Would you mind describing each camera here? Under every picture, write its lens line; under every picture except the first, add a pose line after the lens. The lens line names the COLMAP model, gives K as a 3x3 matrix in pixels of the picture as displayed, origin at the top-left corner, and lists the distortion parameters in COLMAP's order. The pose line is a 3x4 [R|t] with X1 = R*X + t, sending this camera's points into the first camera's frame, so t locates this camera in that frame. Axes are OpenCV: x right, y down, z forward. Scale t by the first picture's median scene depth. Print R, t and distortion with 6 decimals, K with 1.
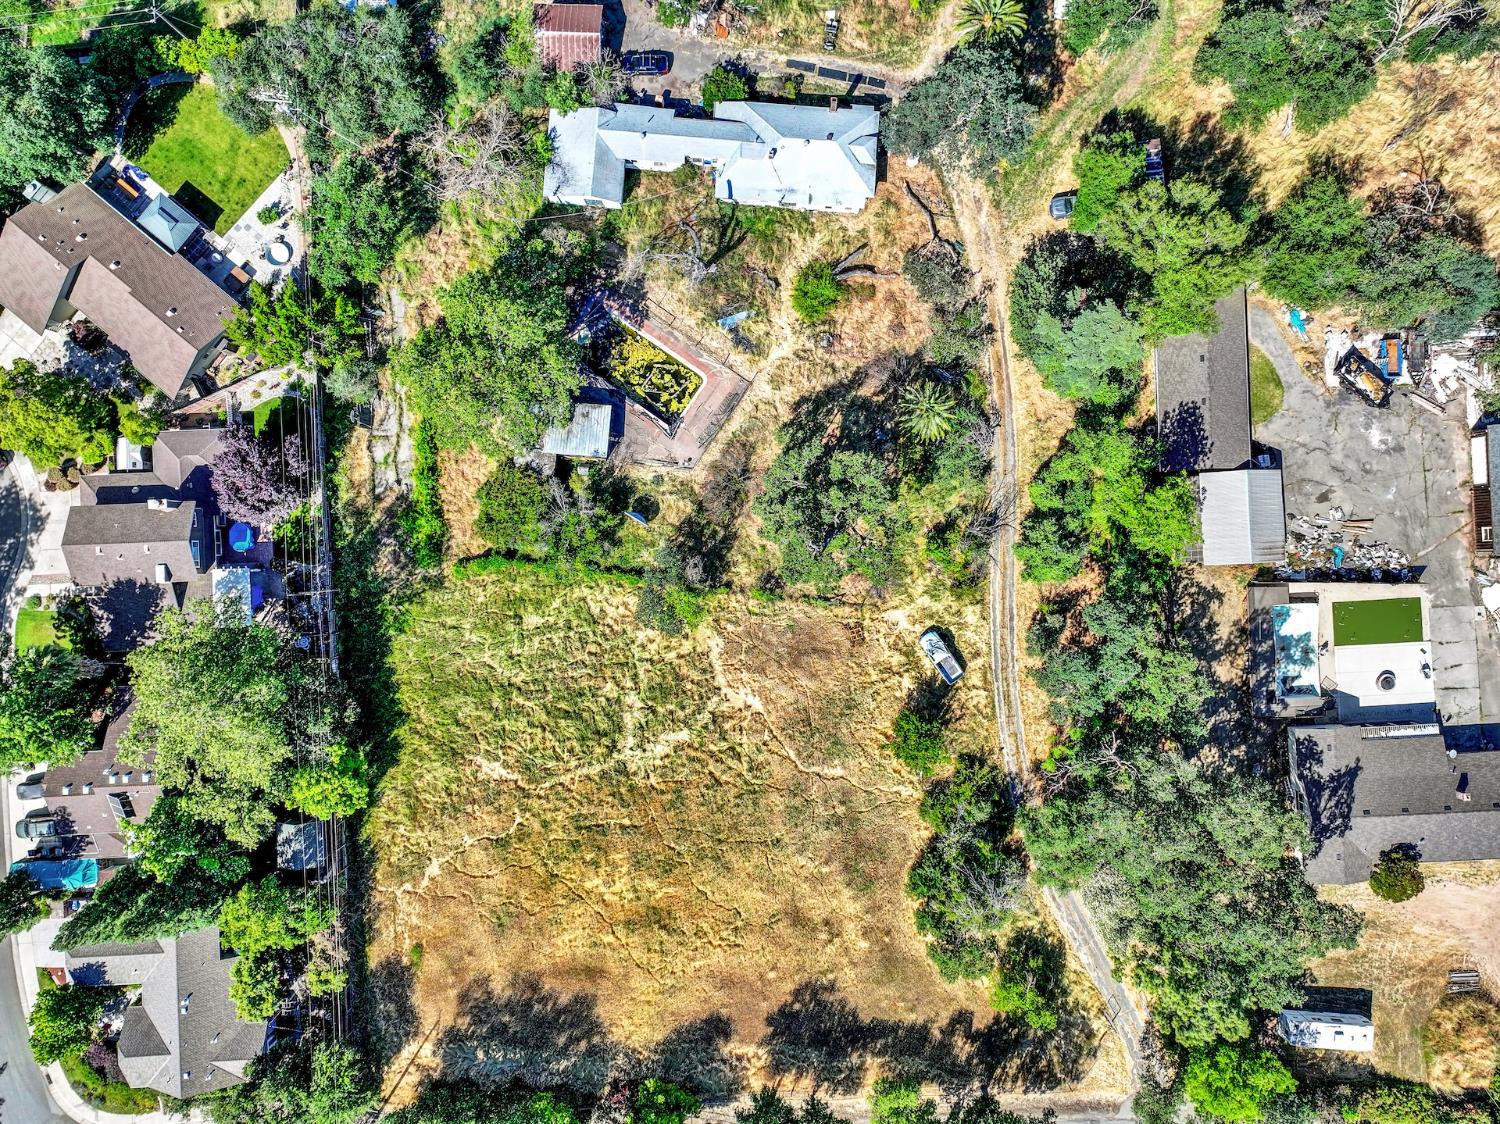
lens RADIAL K [[1065.9, 0, 750.0], [0, 1065.9, 562.0], [0, 0, 1]] dist [0.030705, -0.030402]
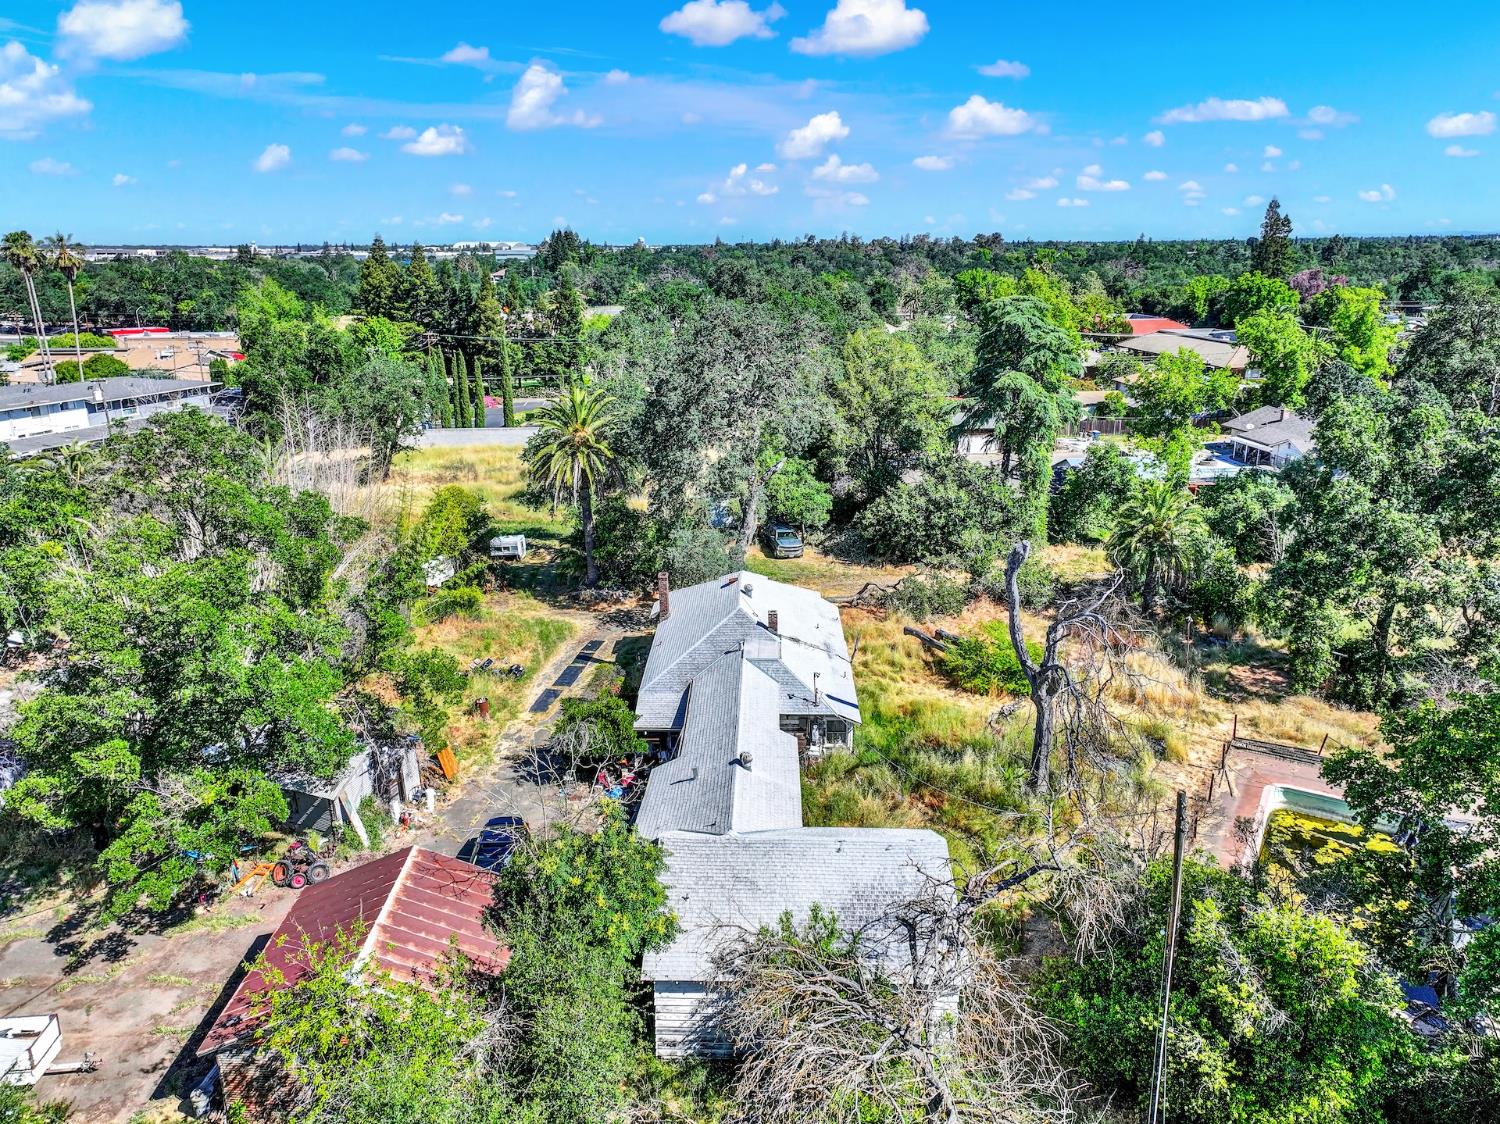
lens RADIAL K [[1065.9, 0, 750.0], [0, 1065.9, 562.0], [0, 0, 1]] dist [0.030705, -0.030402]
pose [[-0.061637, -0.280595, 0.957845, -0.401568], [0.998071, -0.010226, 0.061229, -0.400375], [-0.007385, 0.959772, 0.280685, 0.804731]]
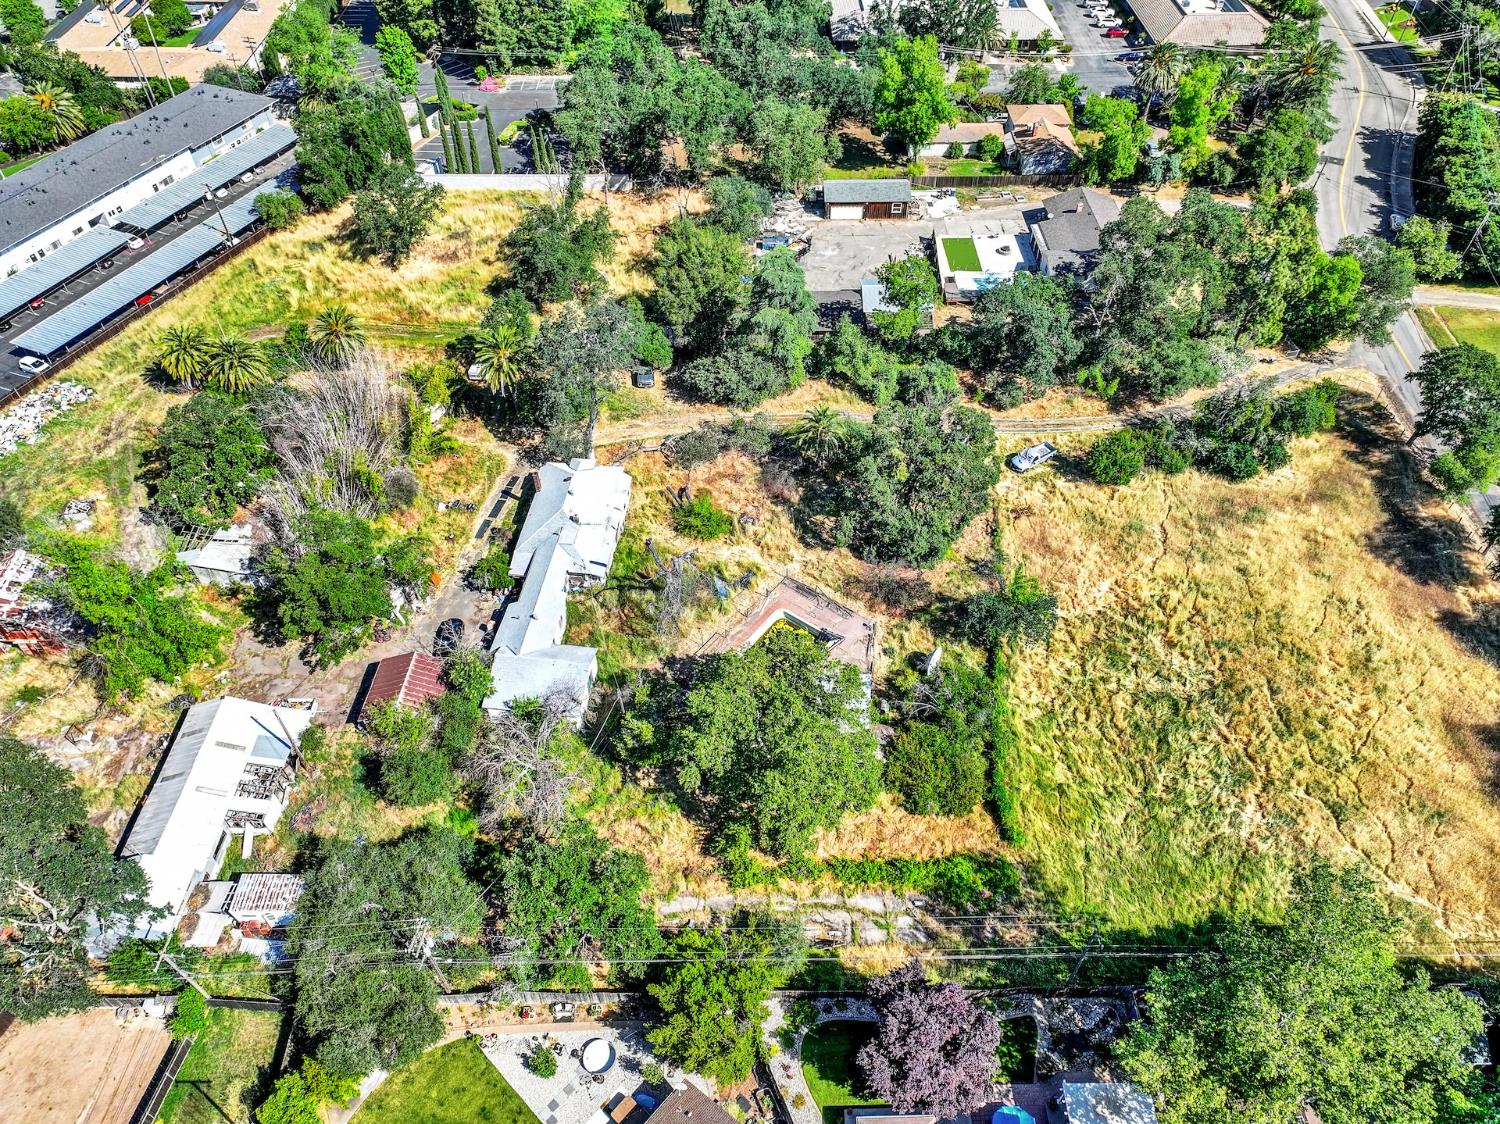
lens RADIAL K [[1065.9, 0, 750.0], [0, 1065.9, 562.0], [0, 0, 1]] dist [0.030705, -0.030402]
pose [[0.034127, -0.721581, 0.691489, -0.685171], [0.999336, 0.033485, -0.014378, -0.187993], [-0.012780, 0.691520, 0.722244, 0.268727]]
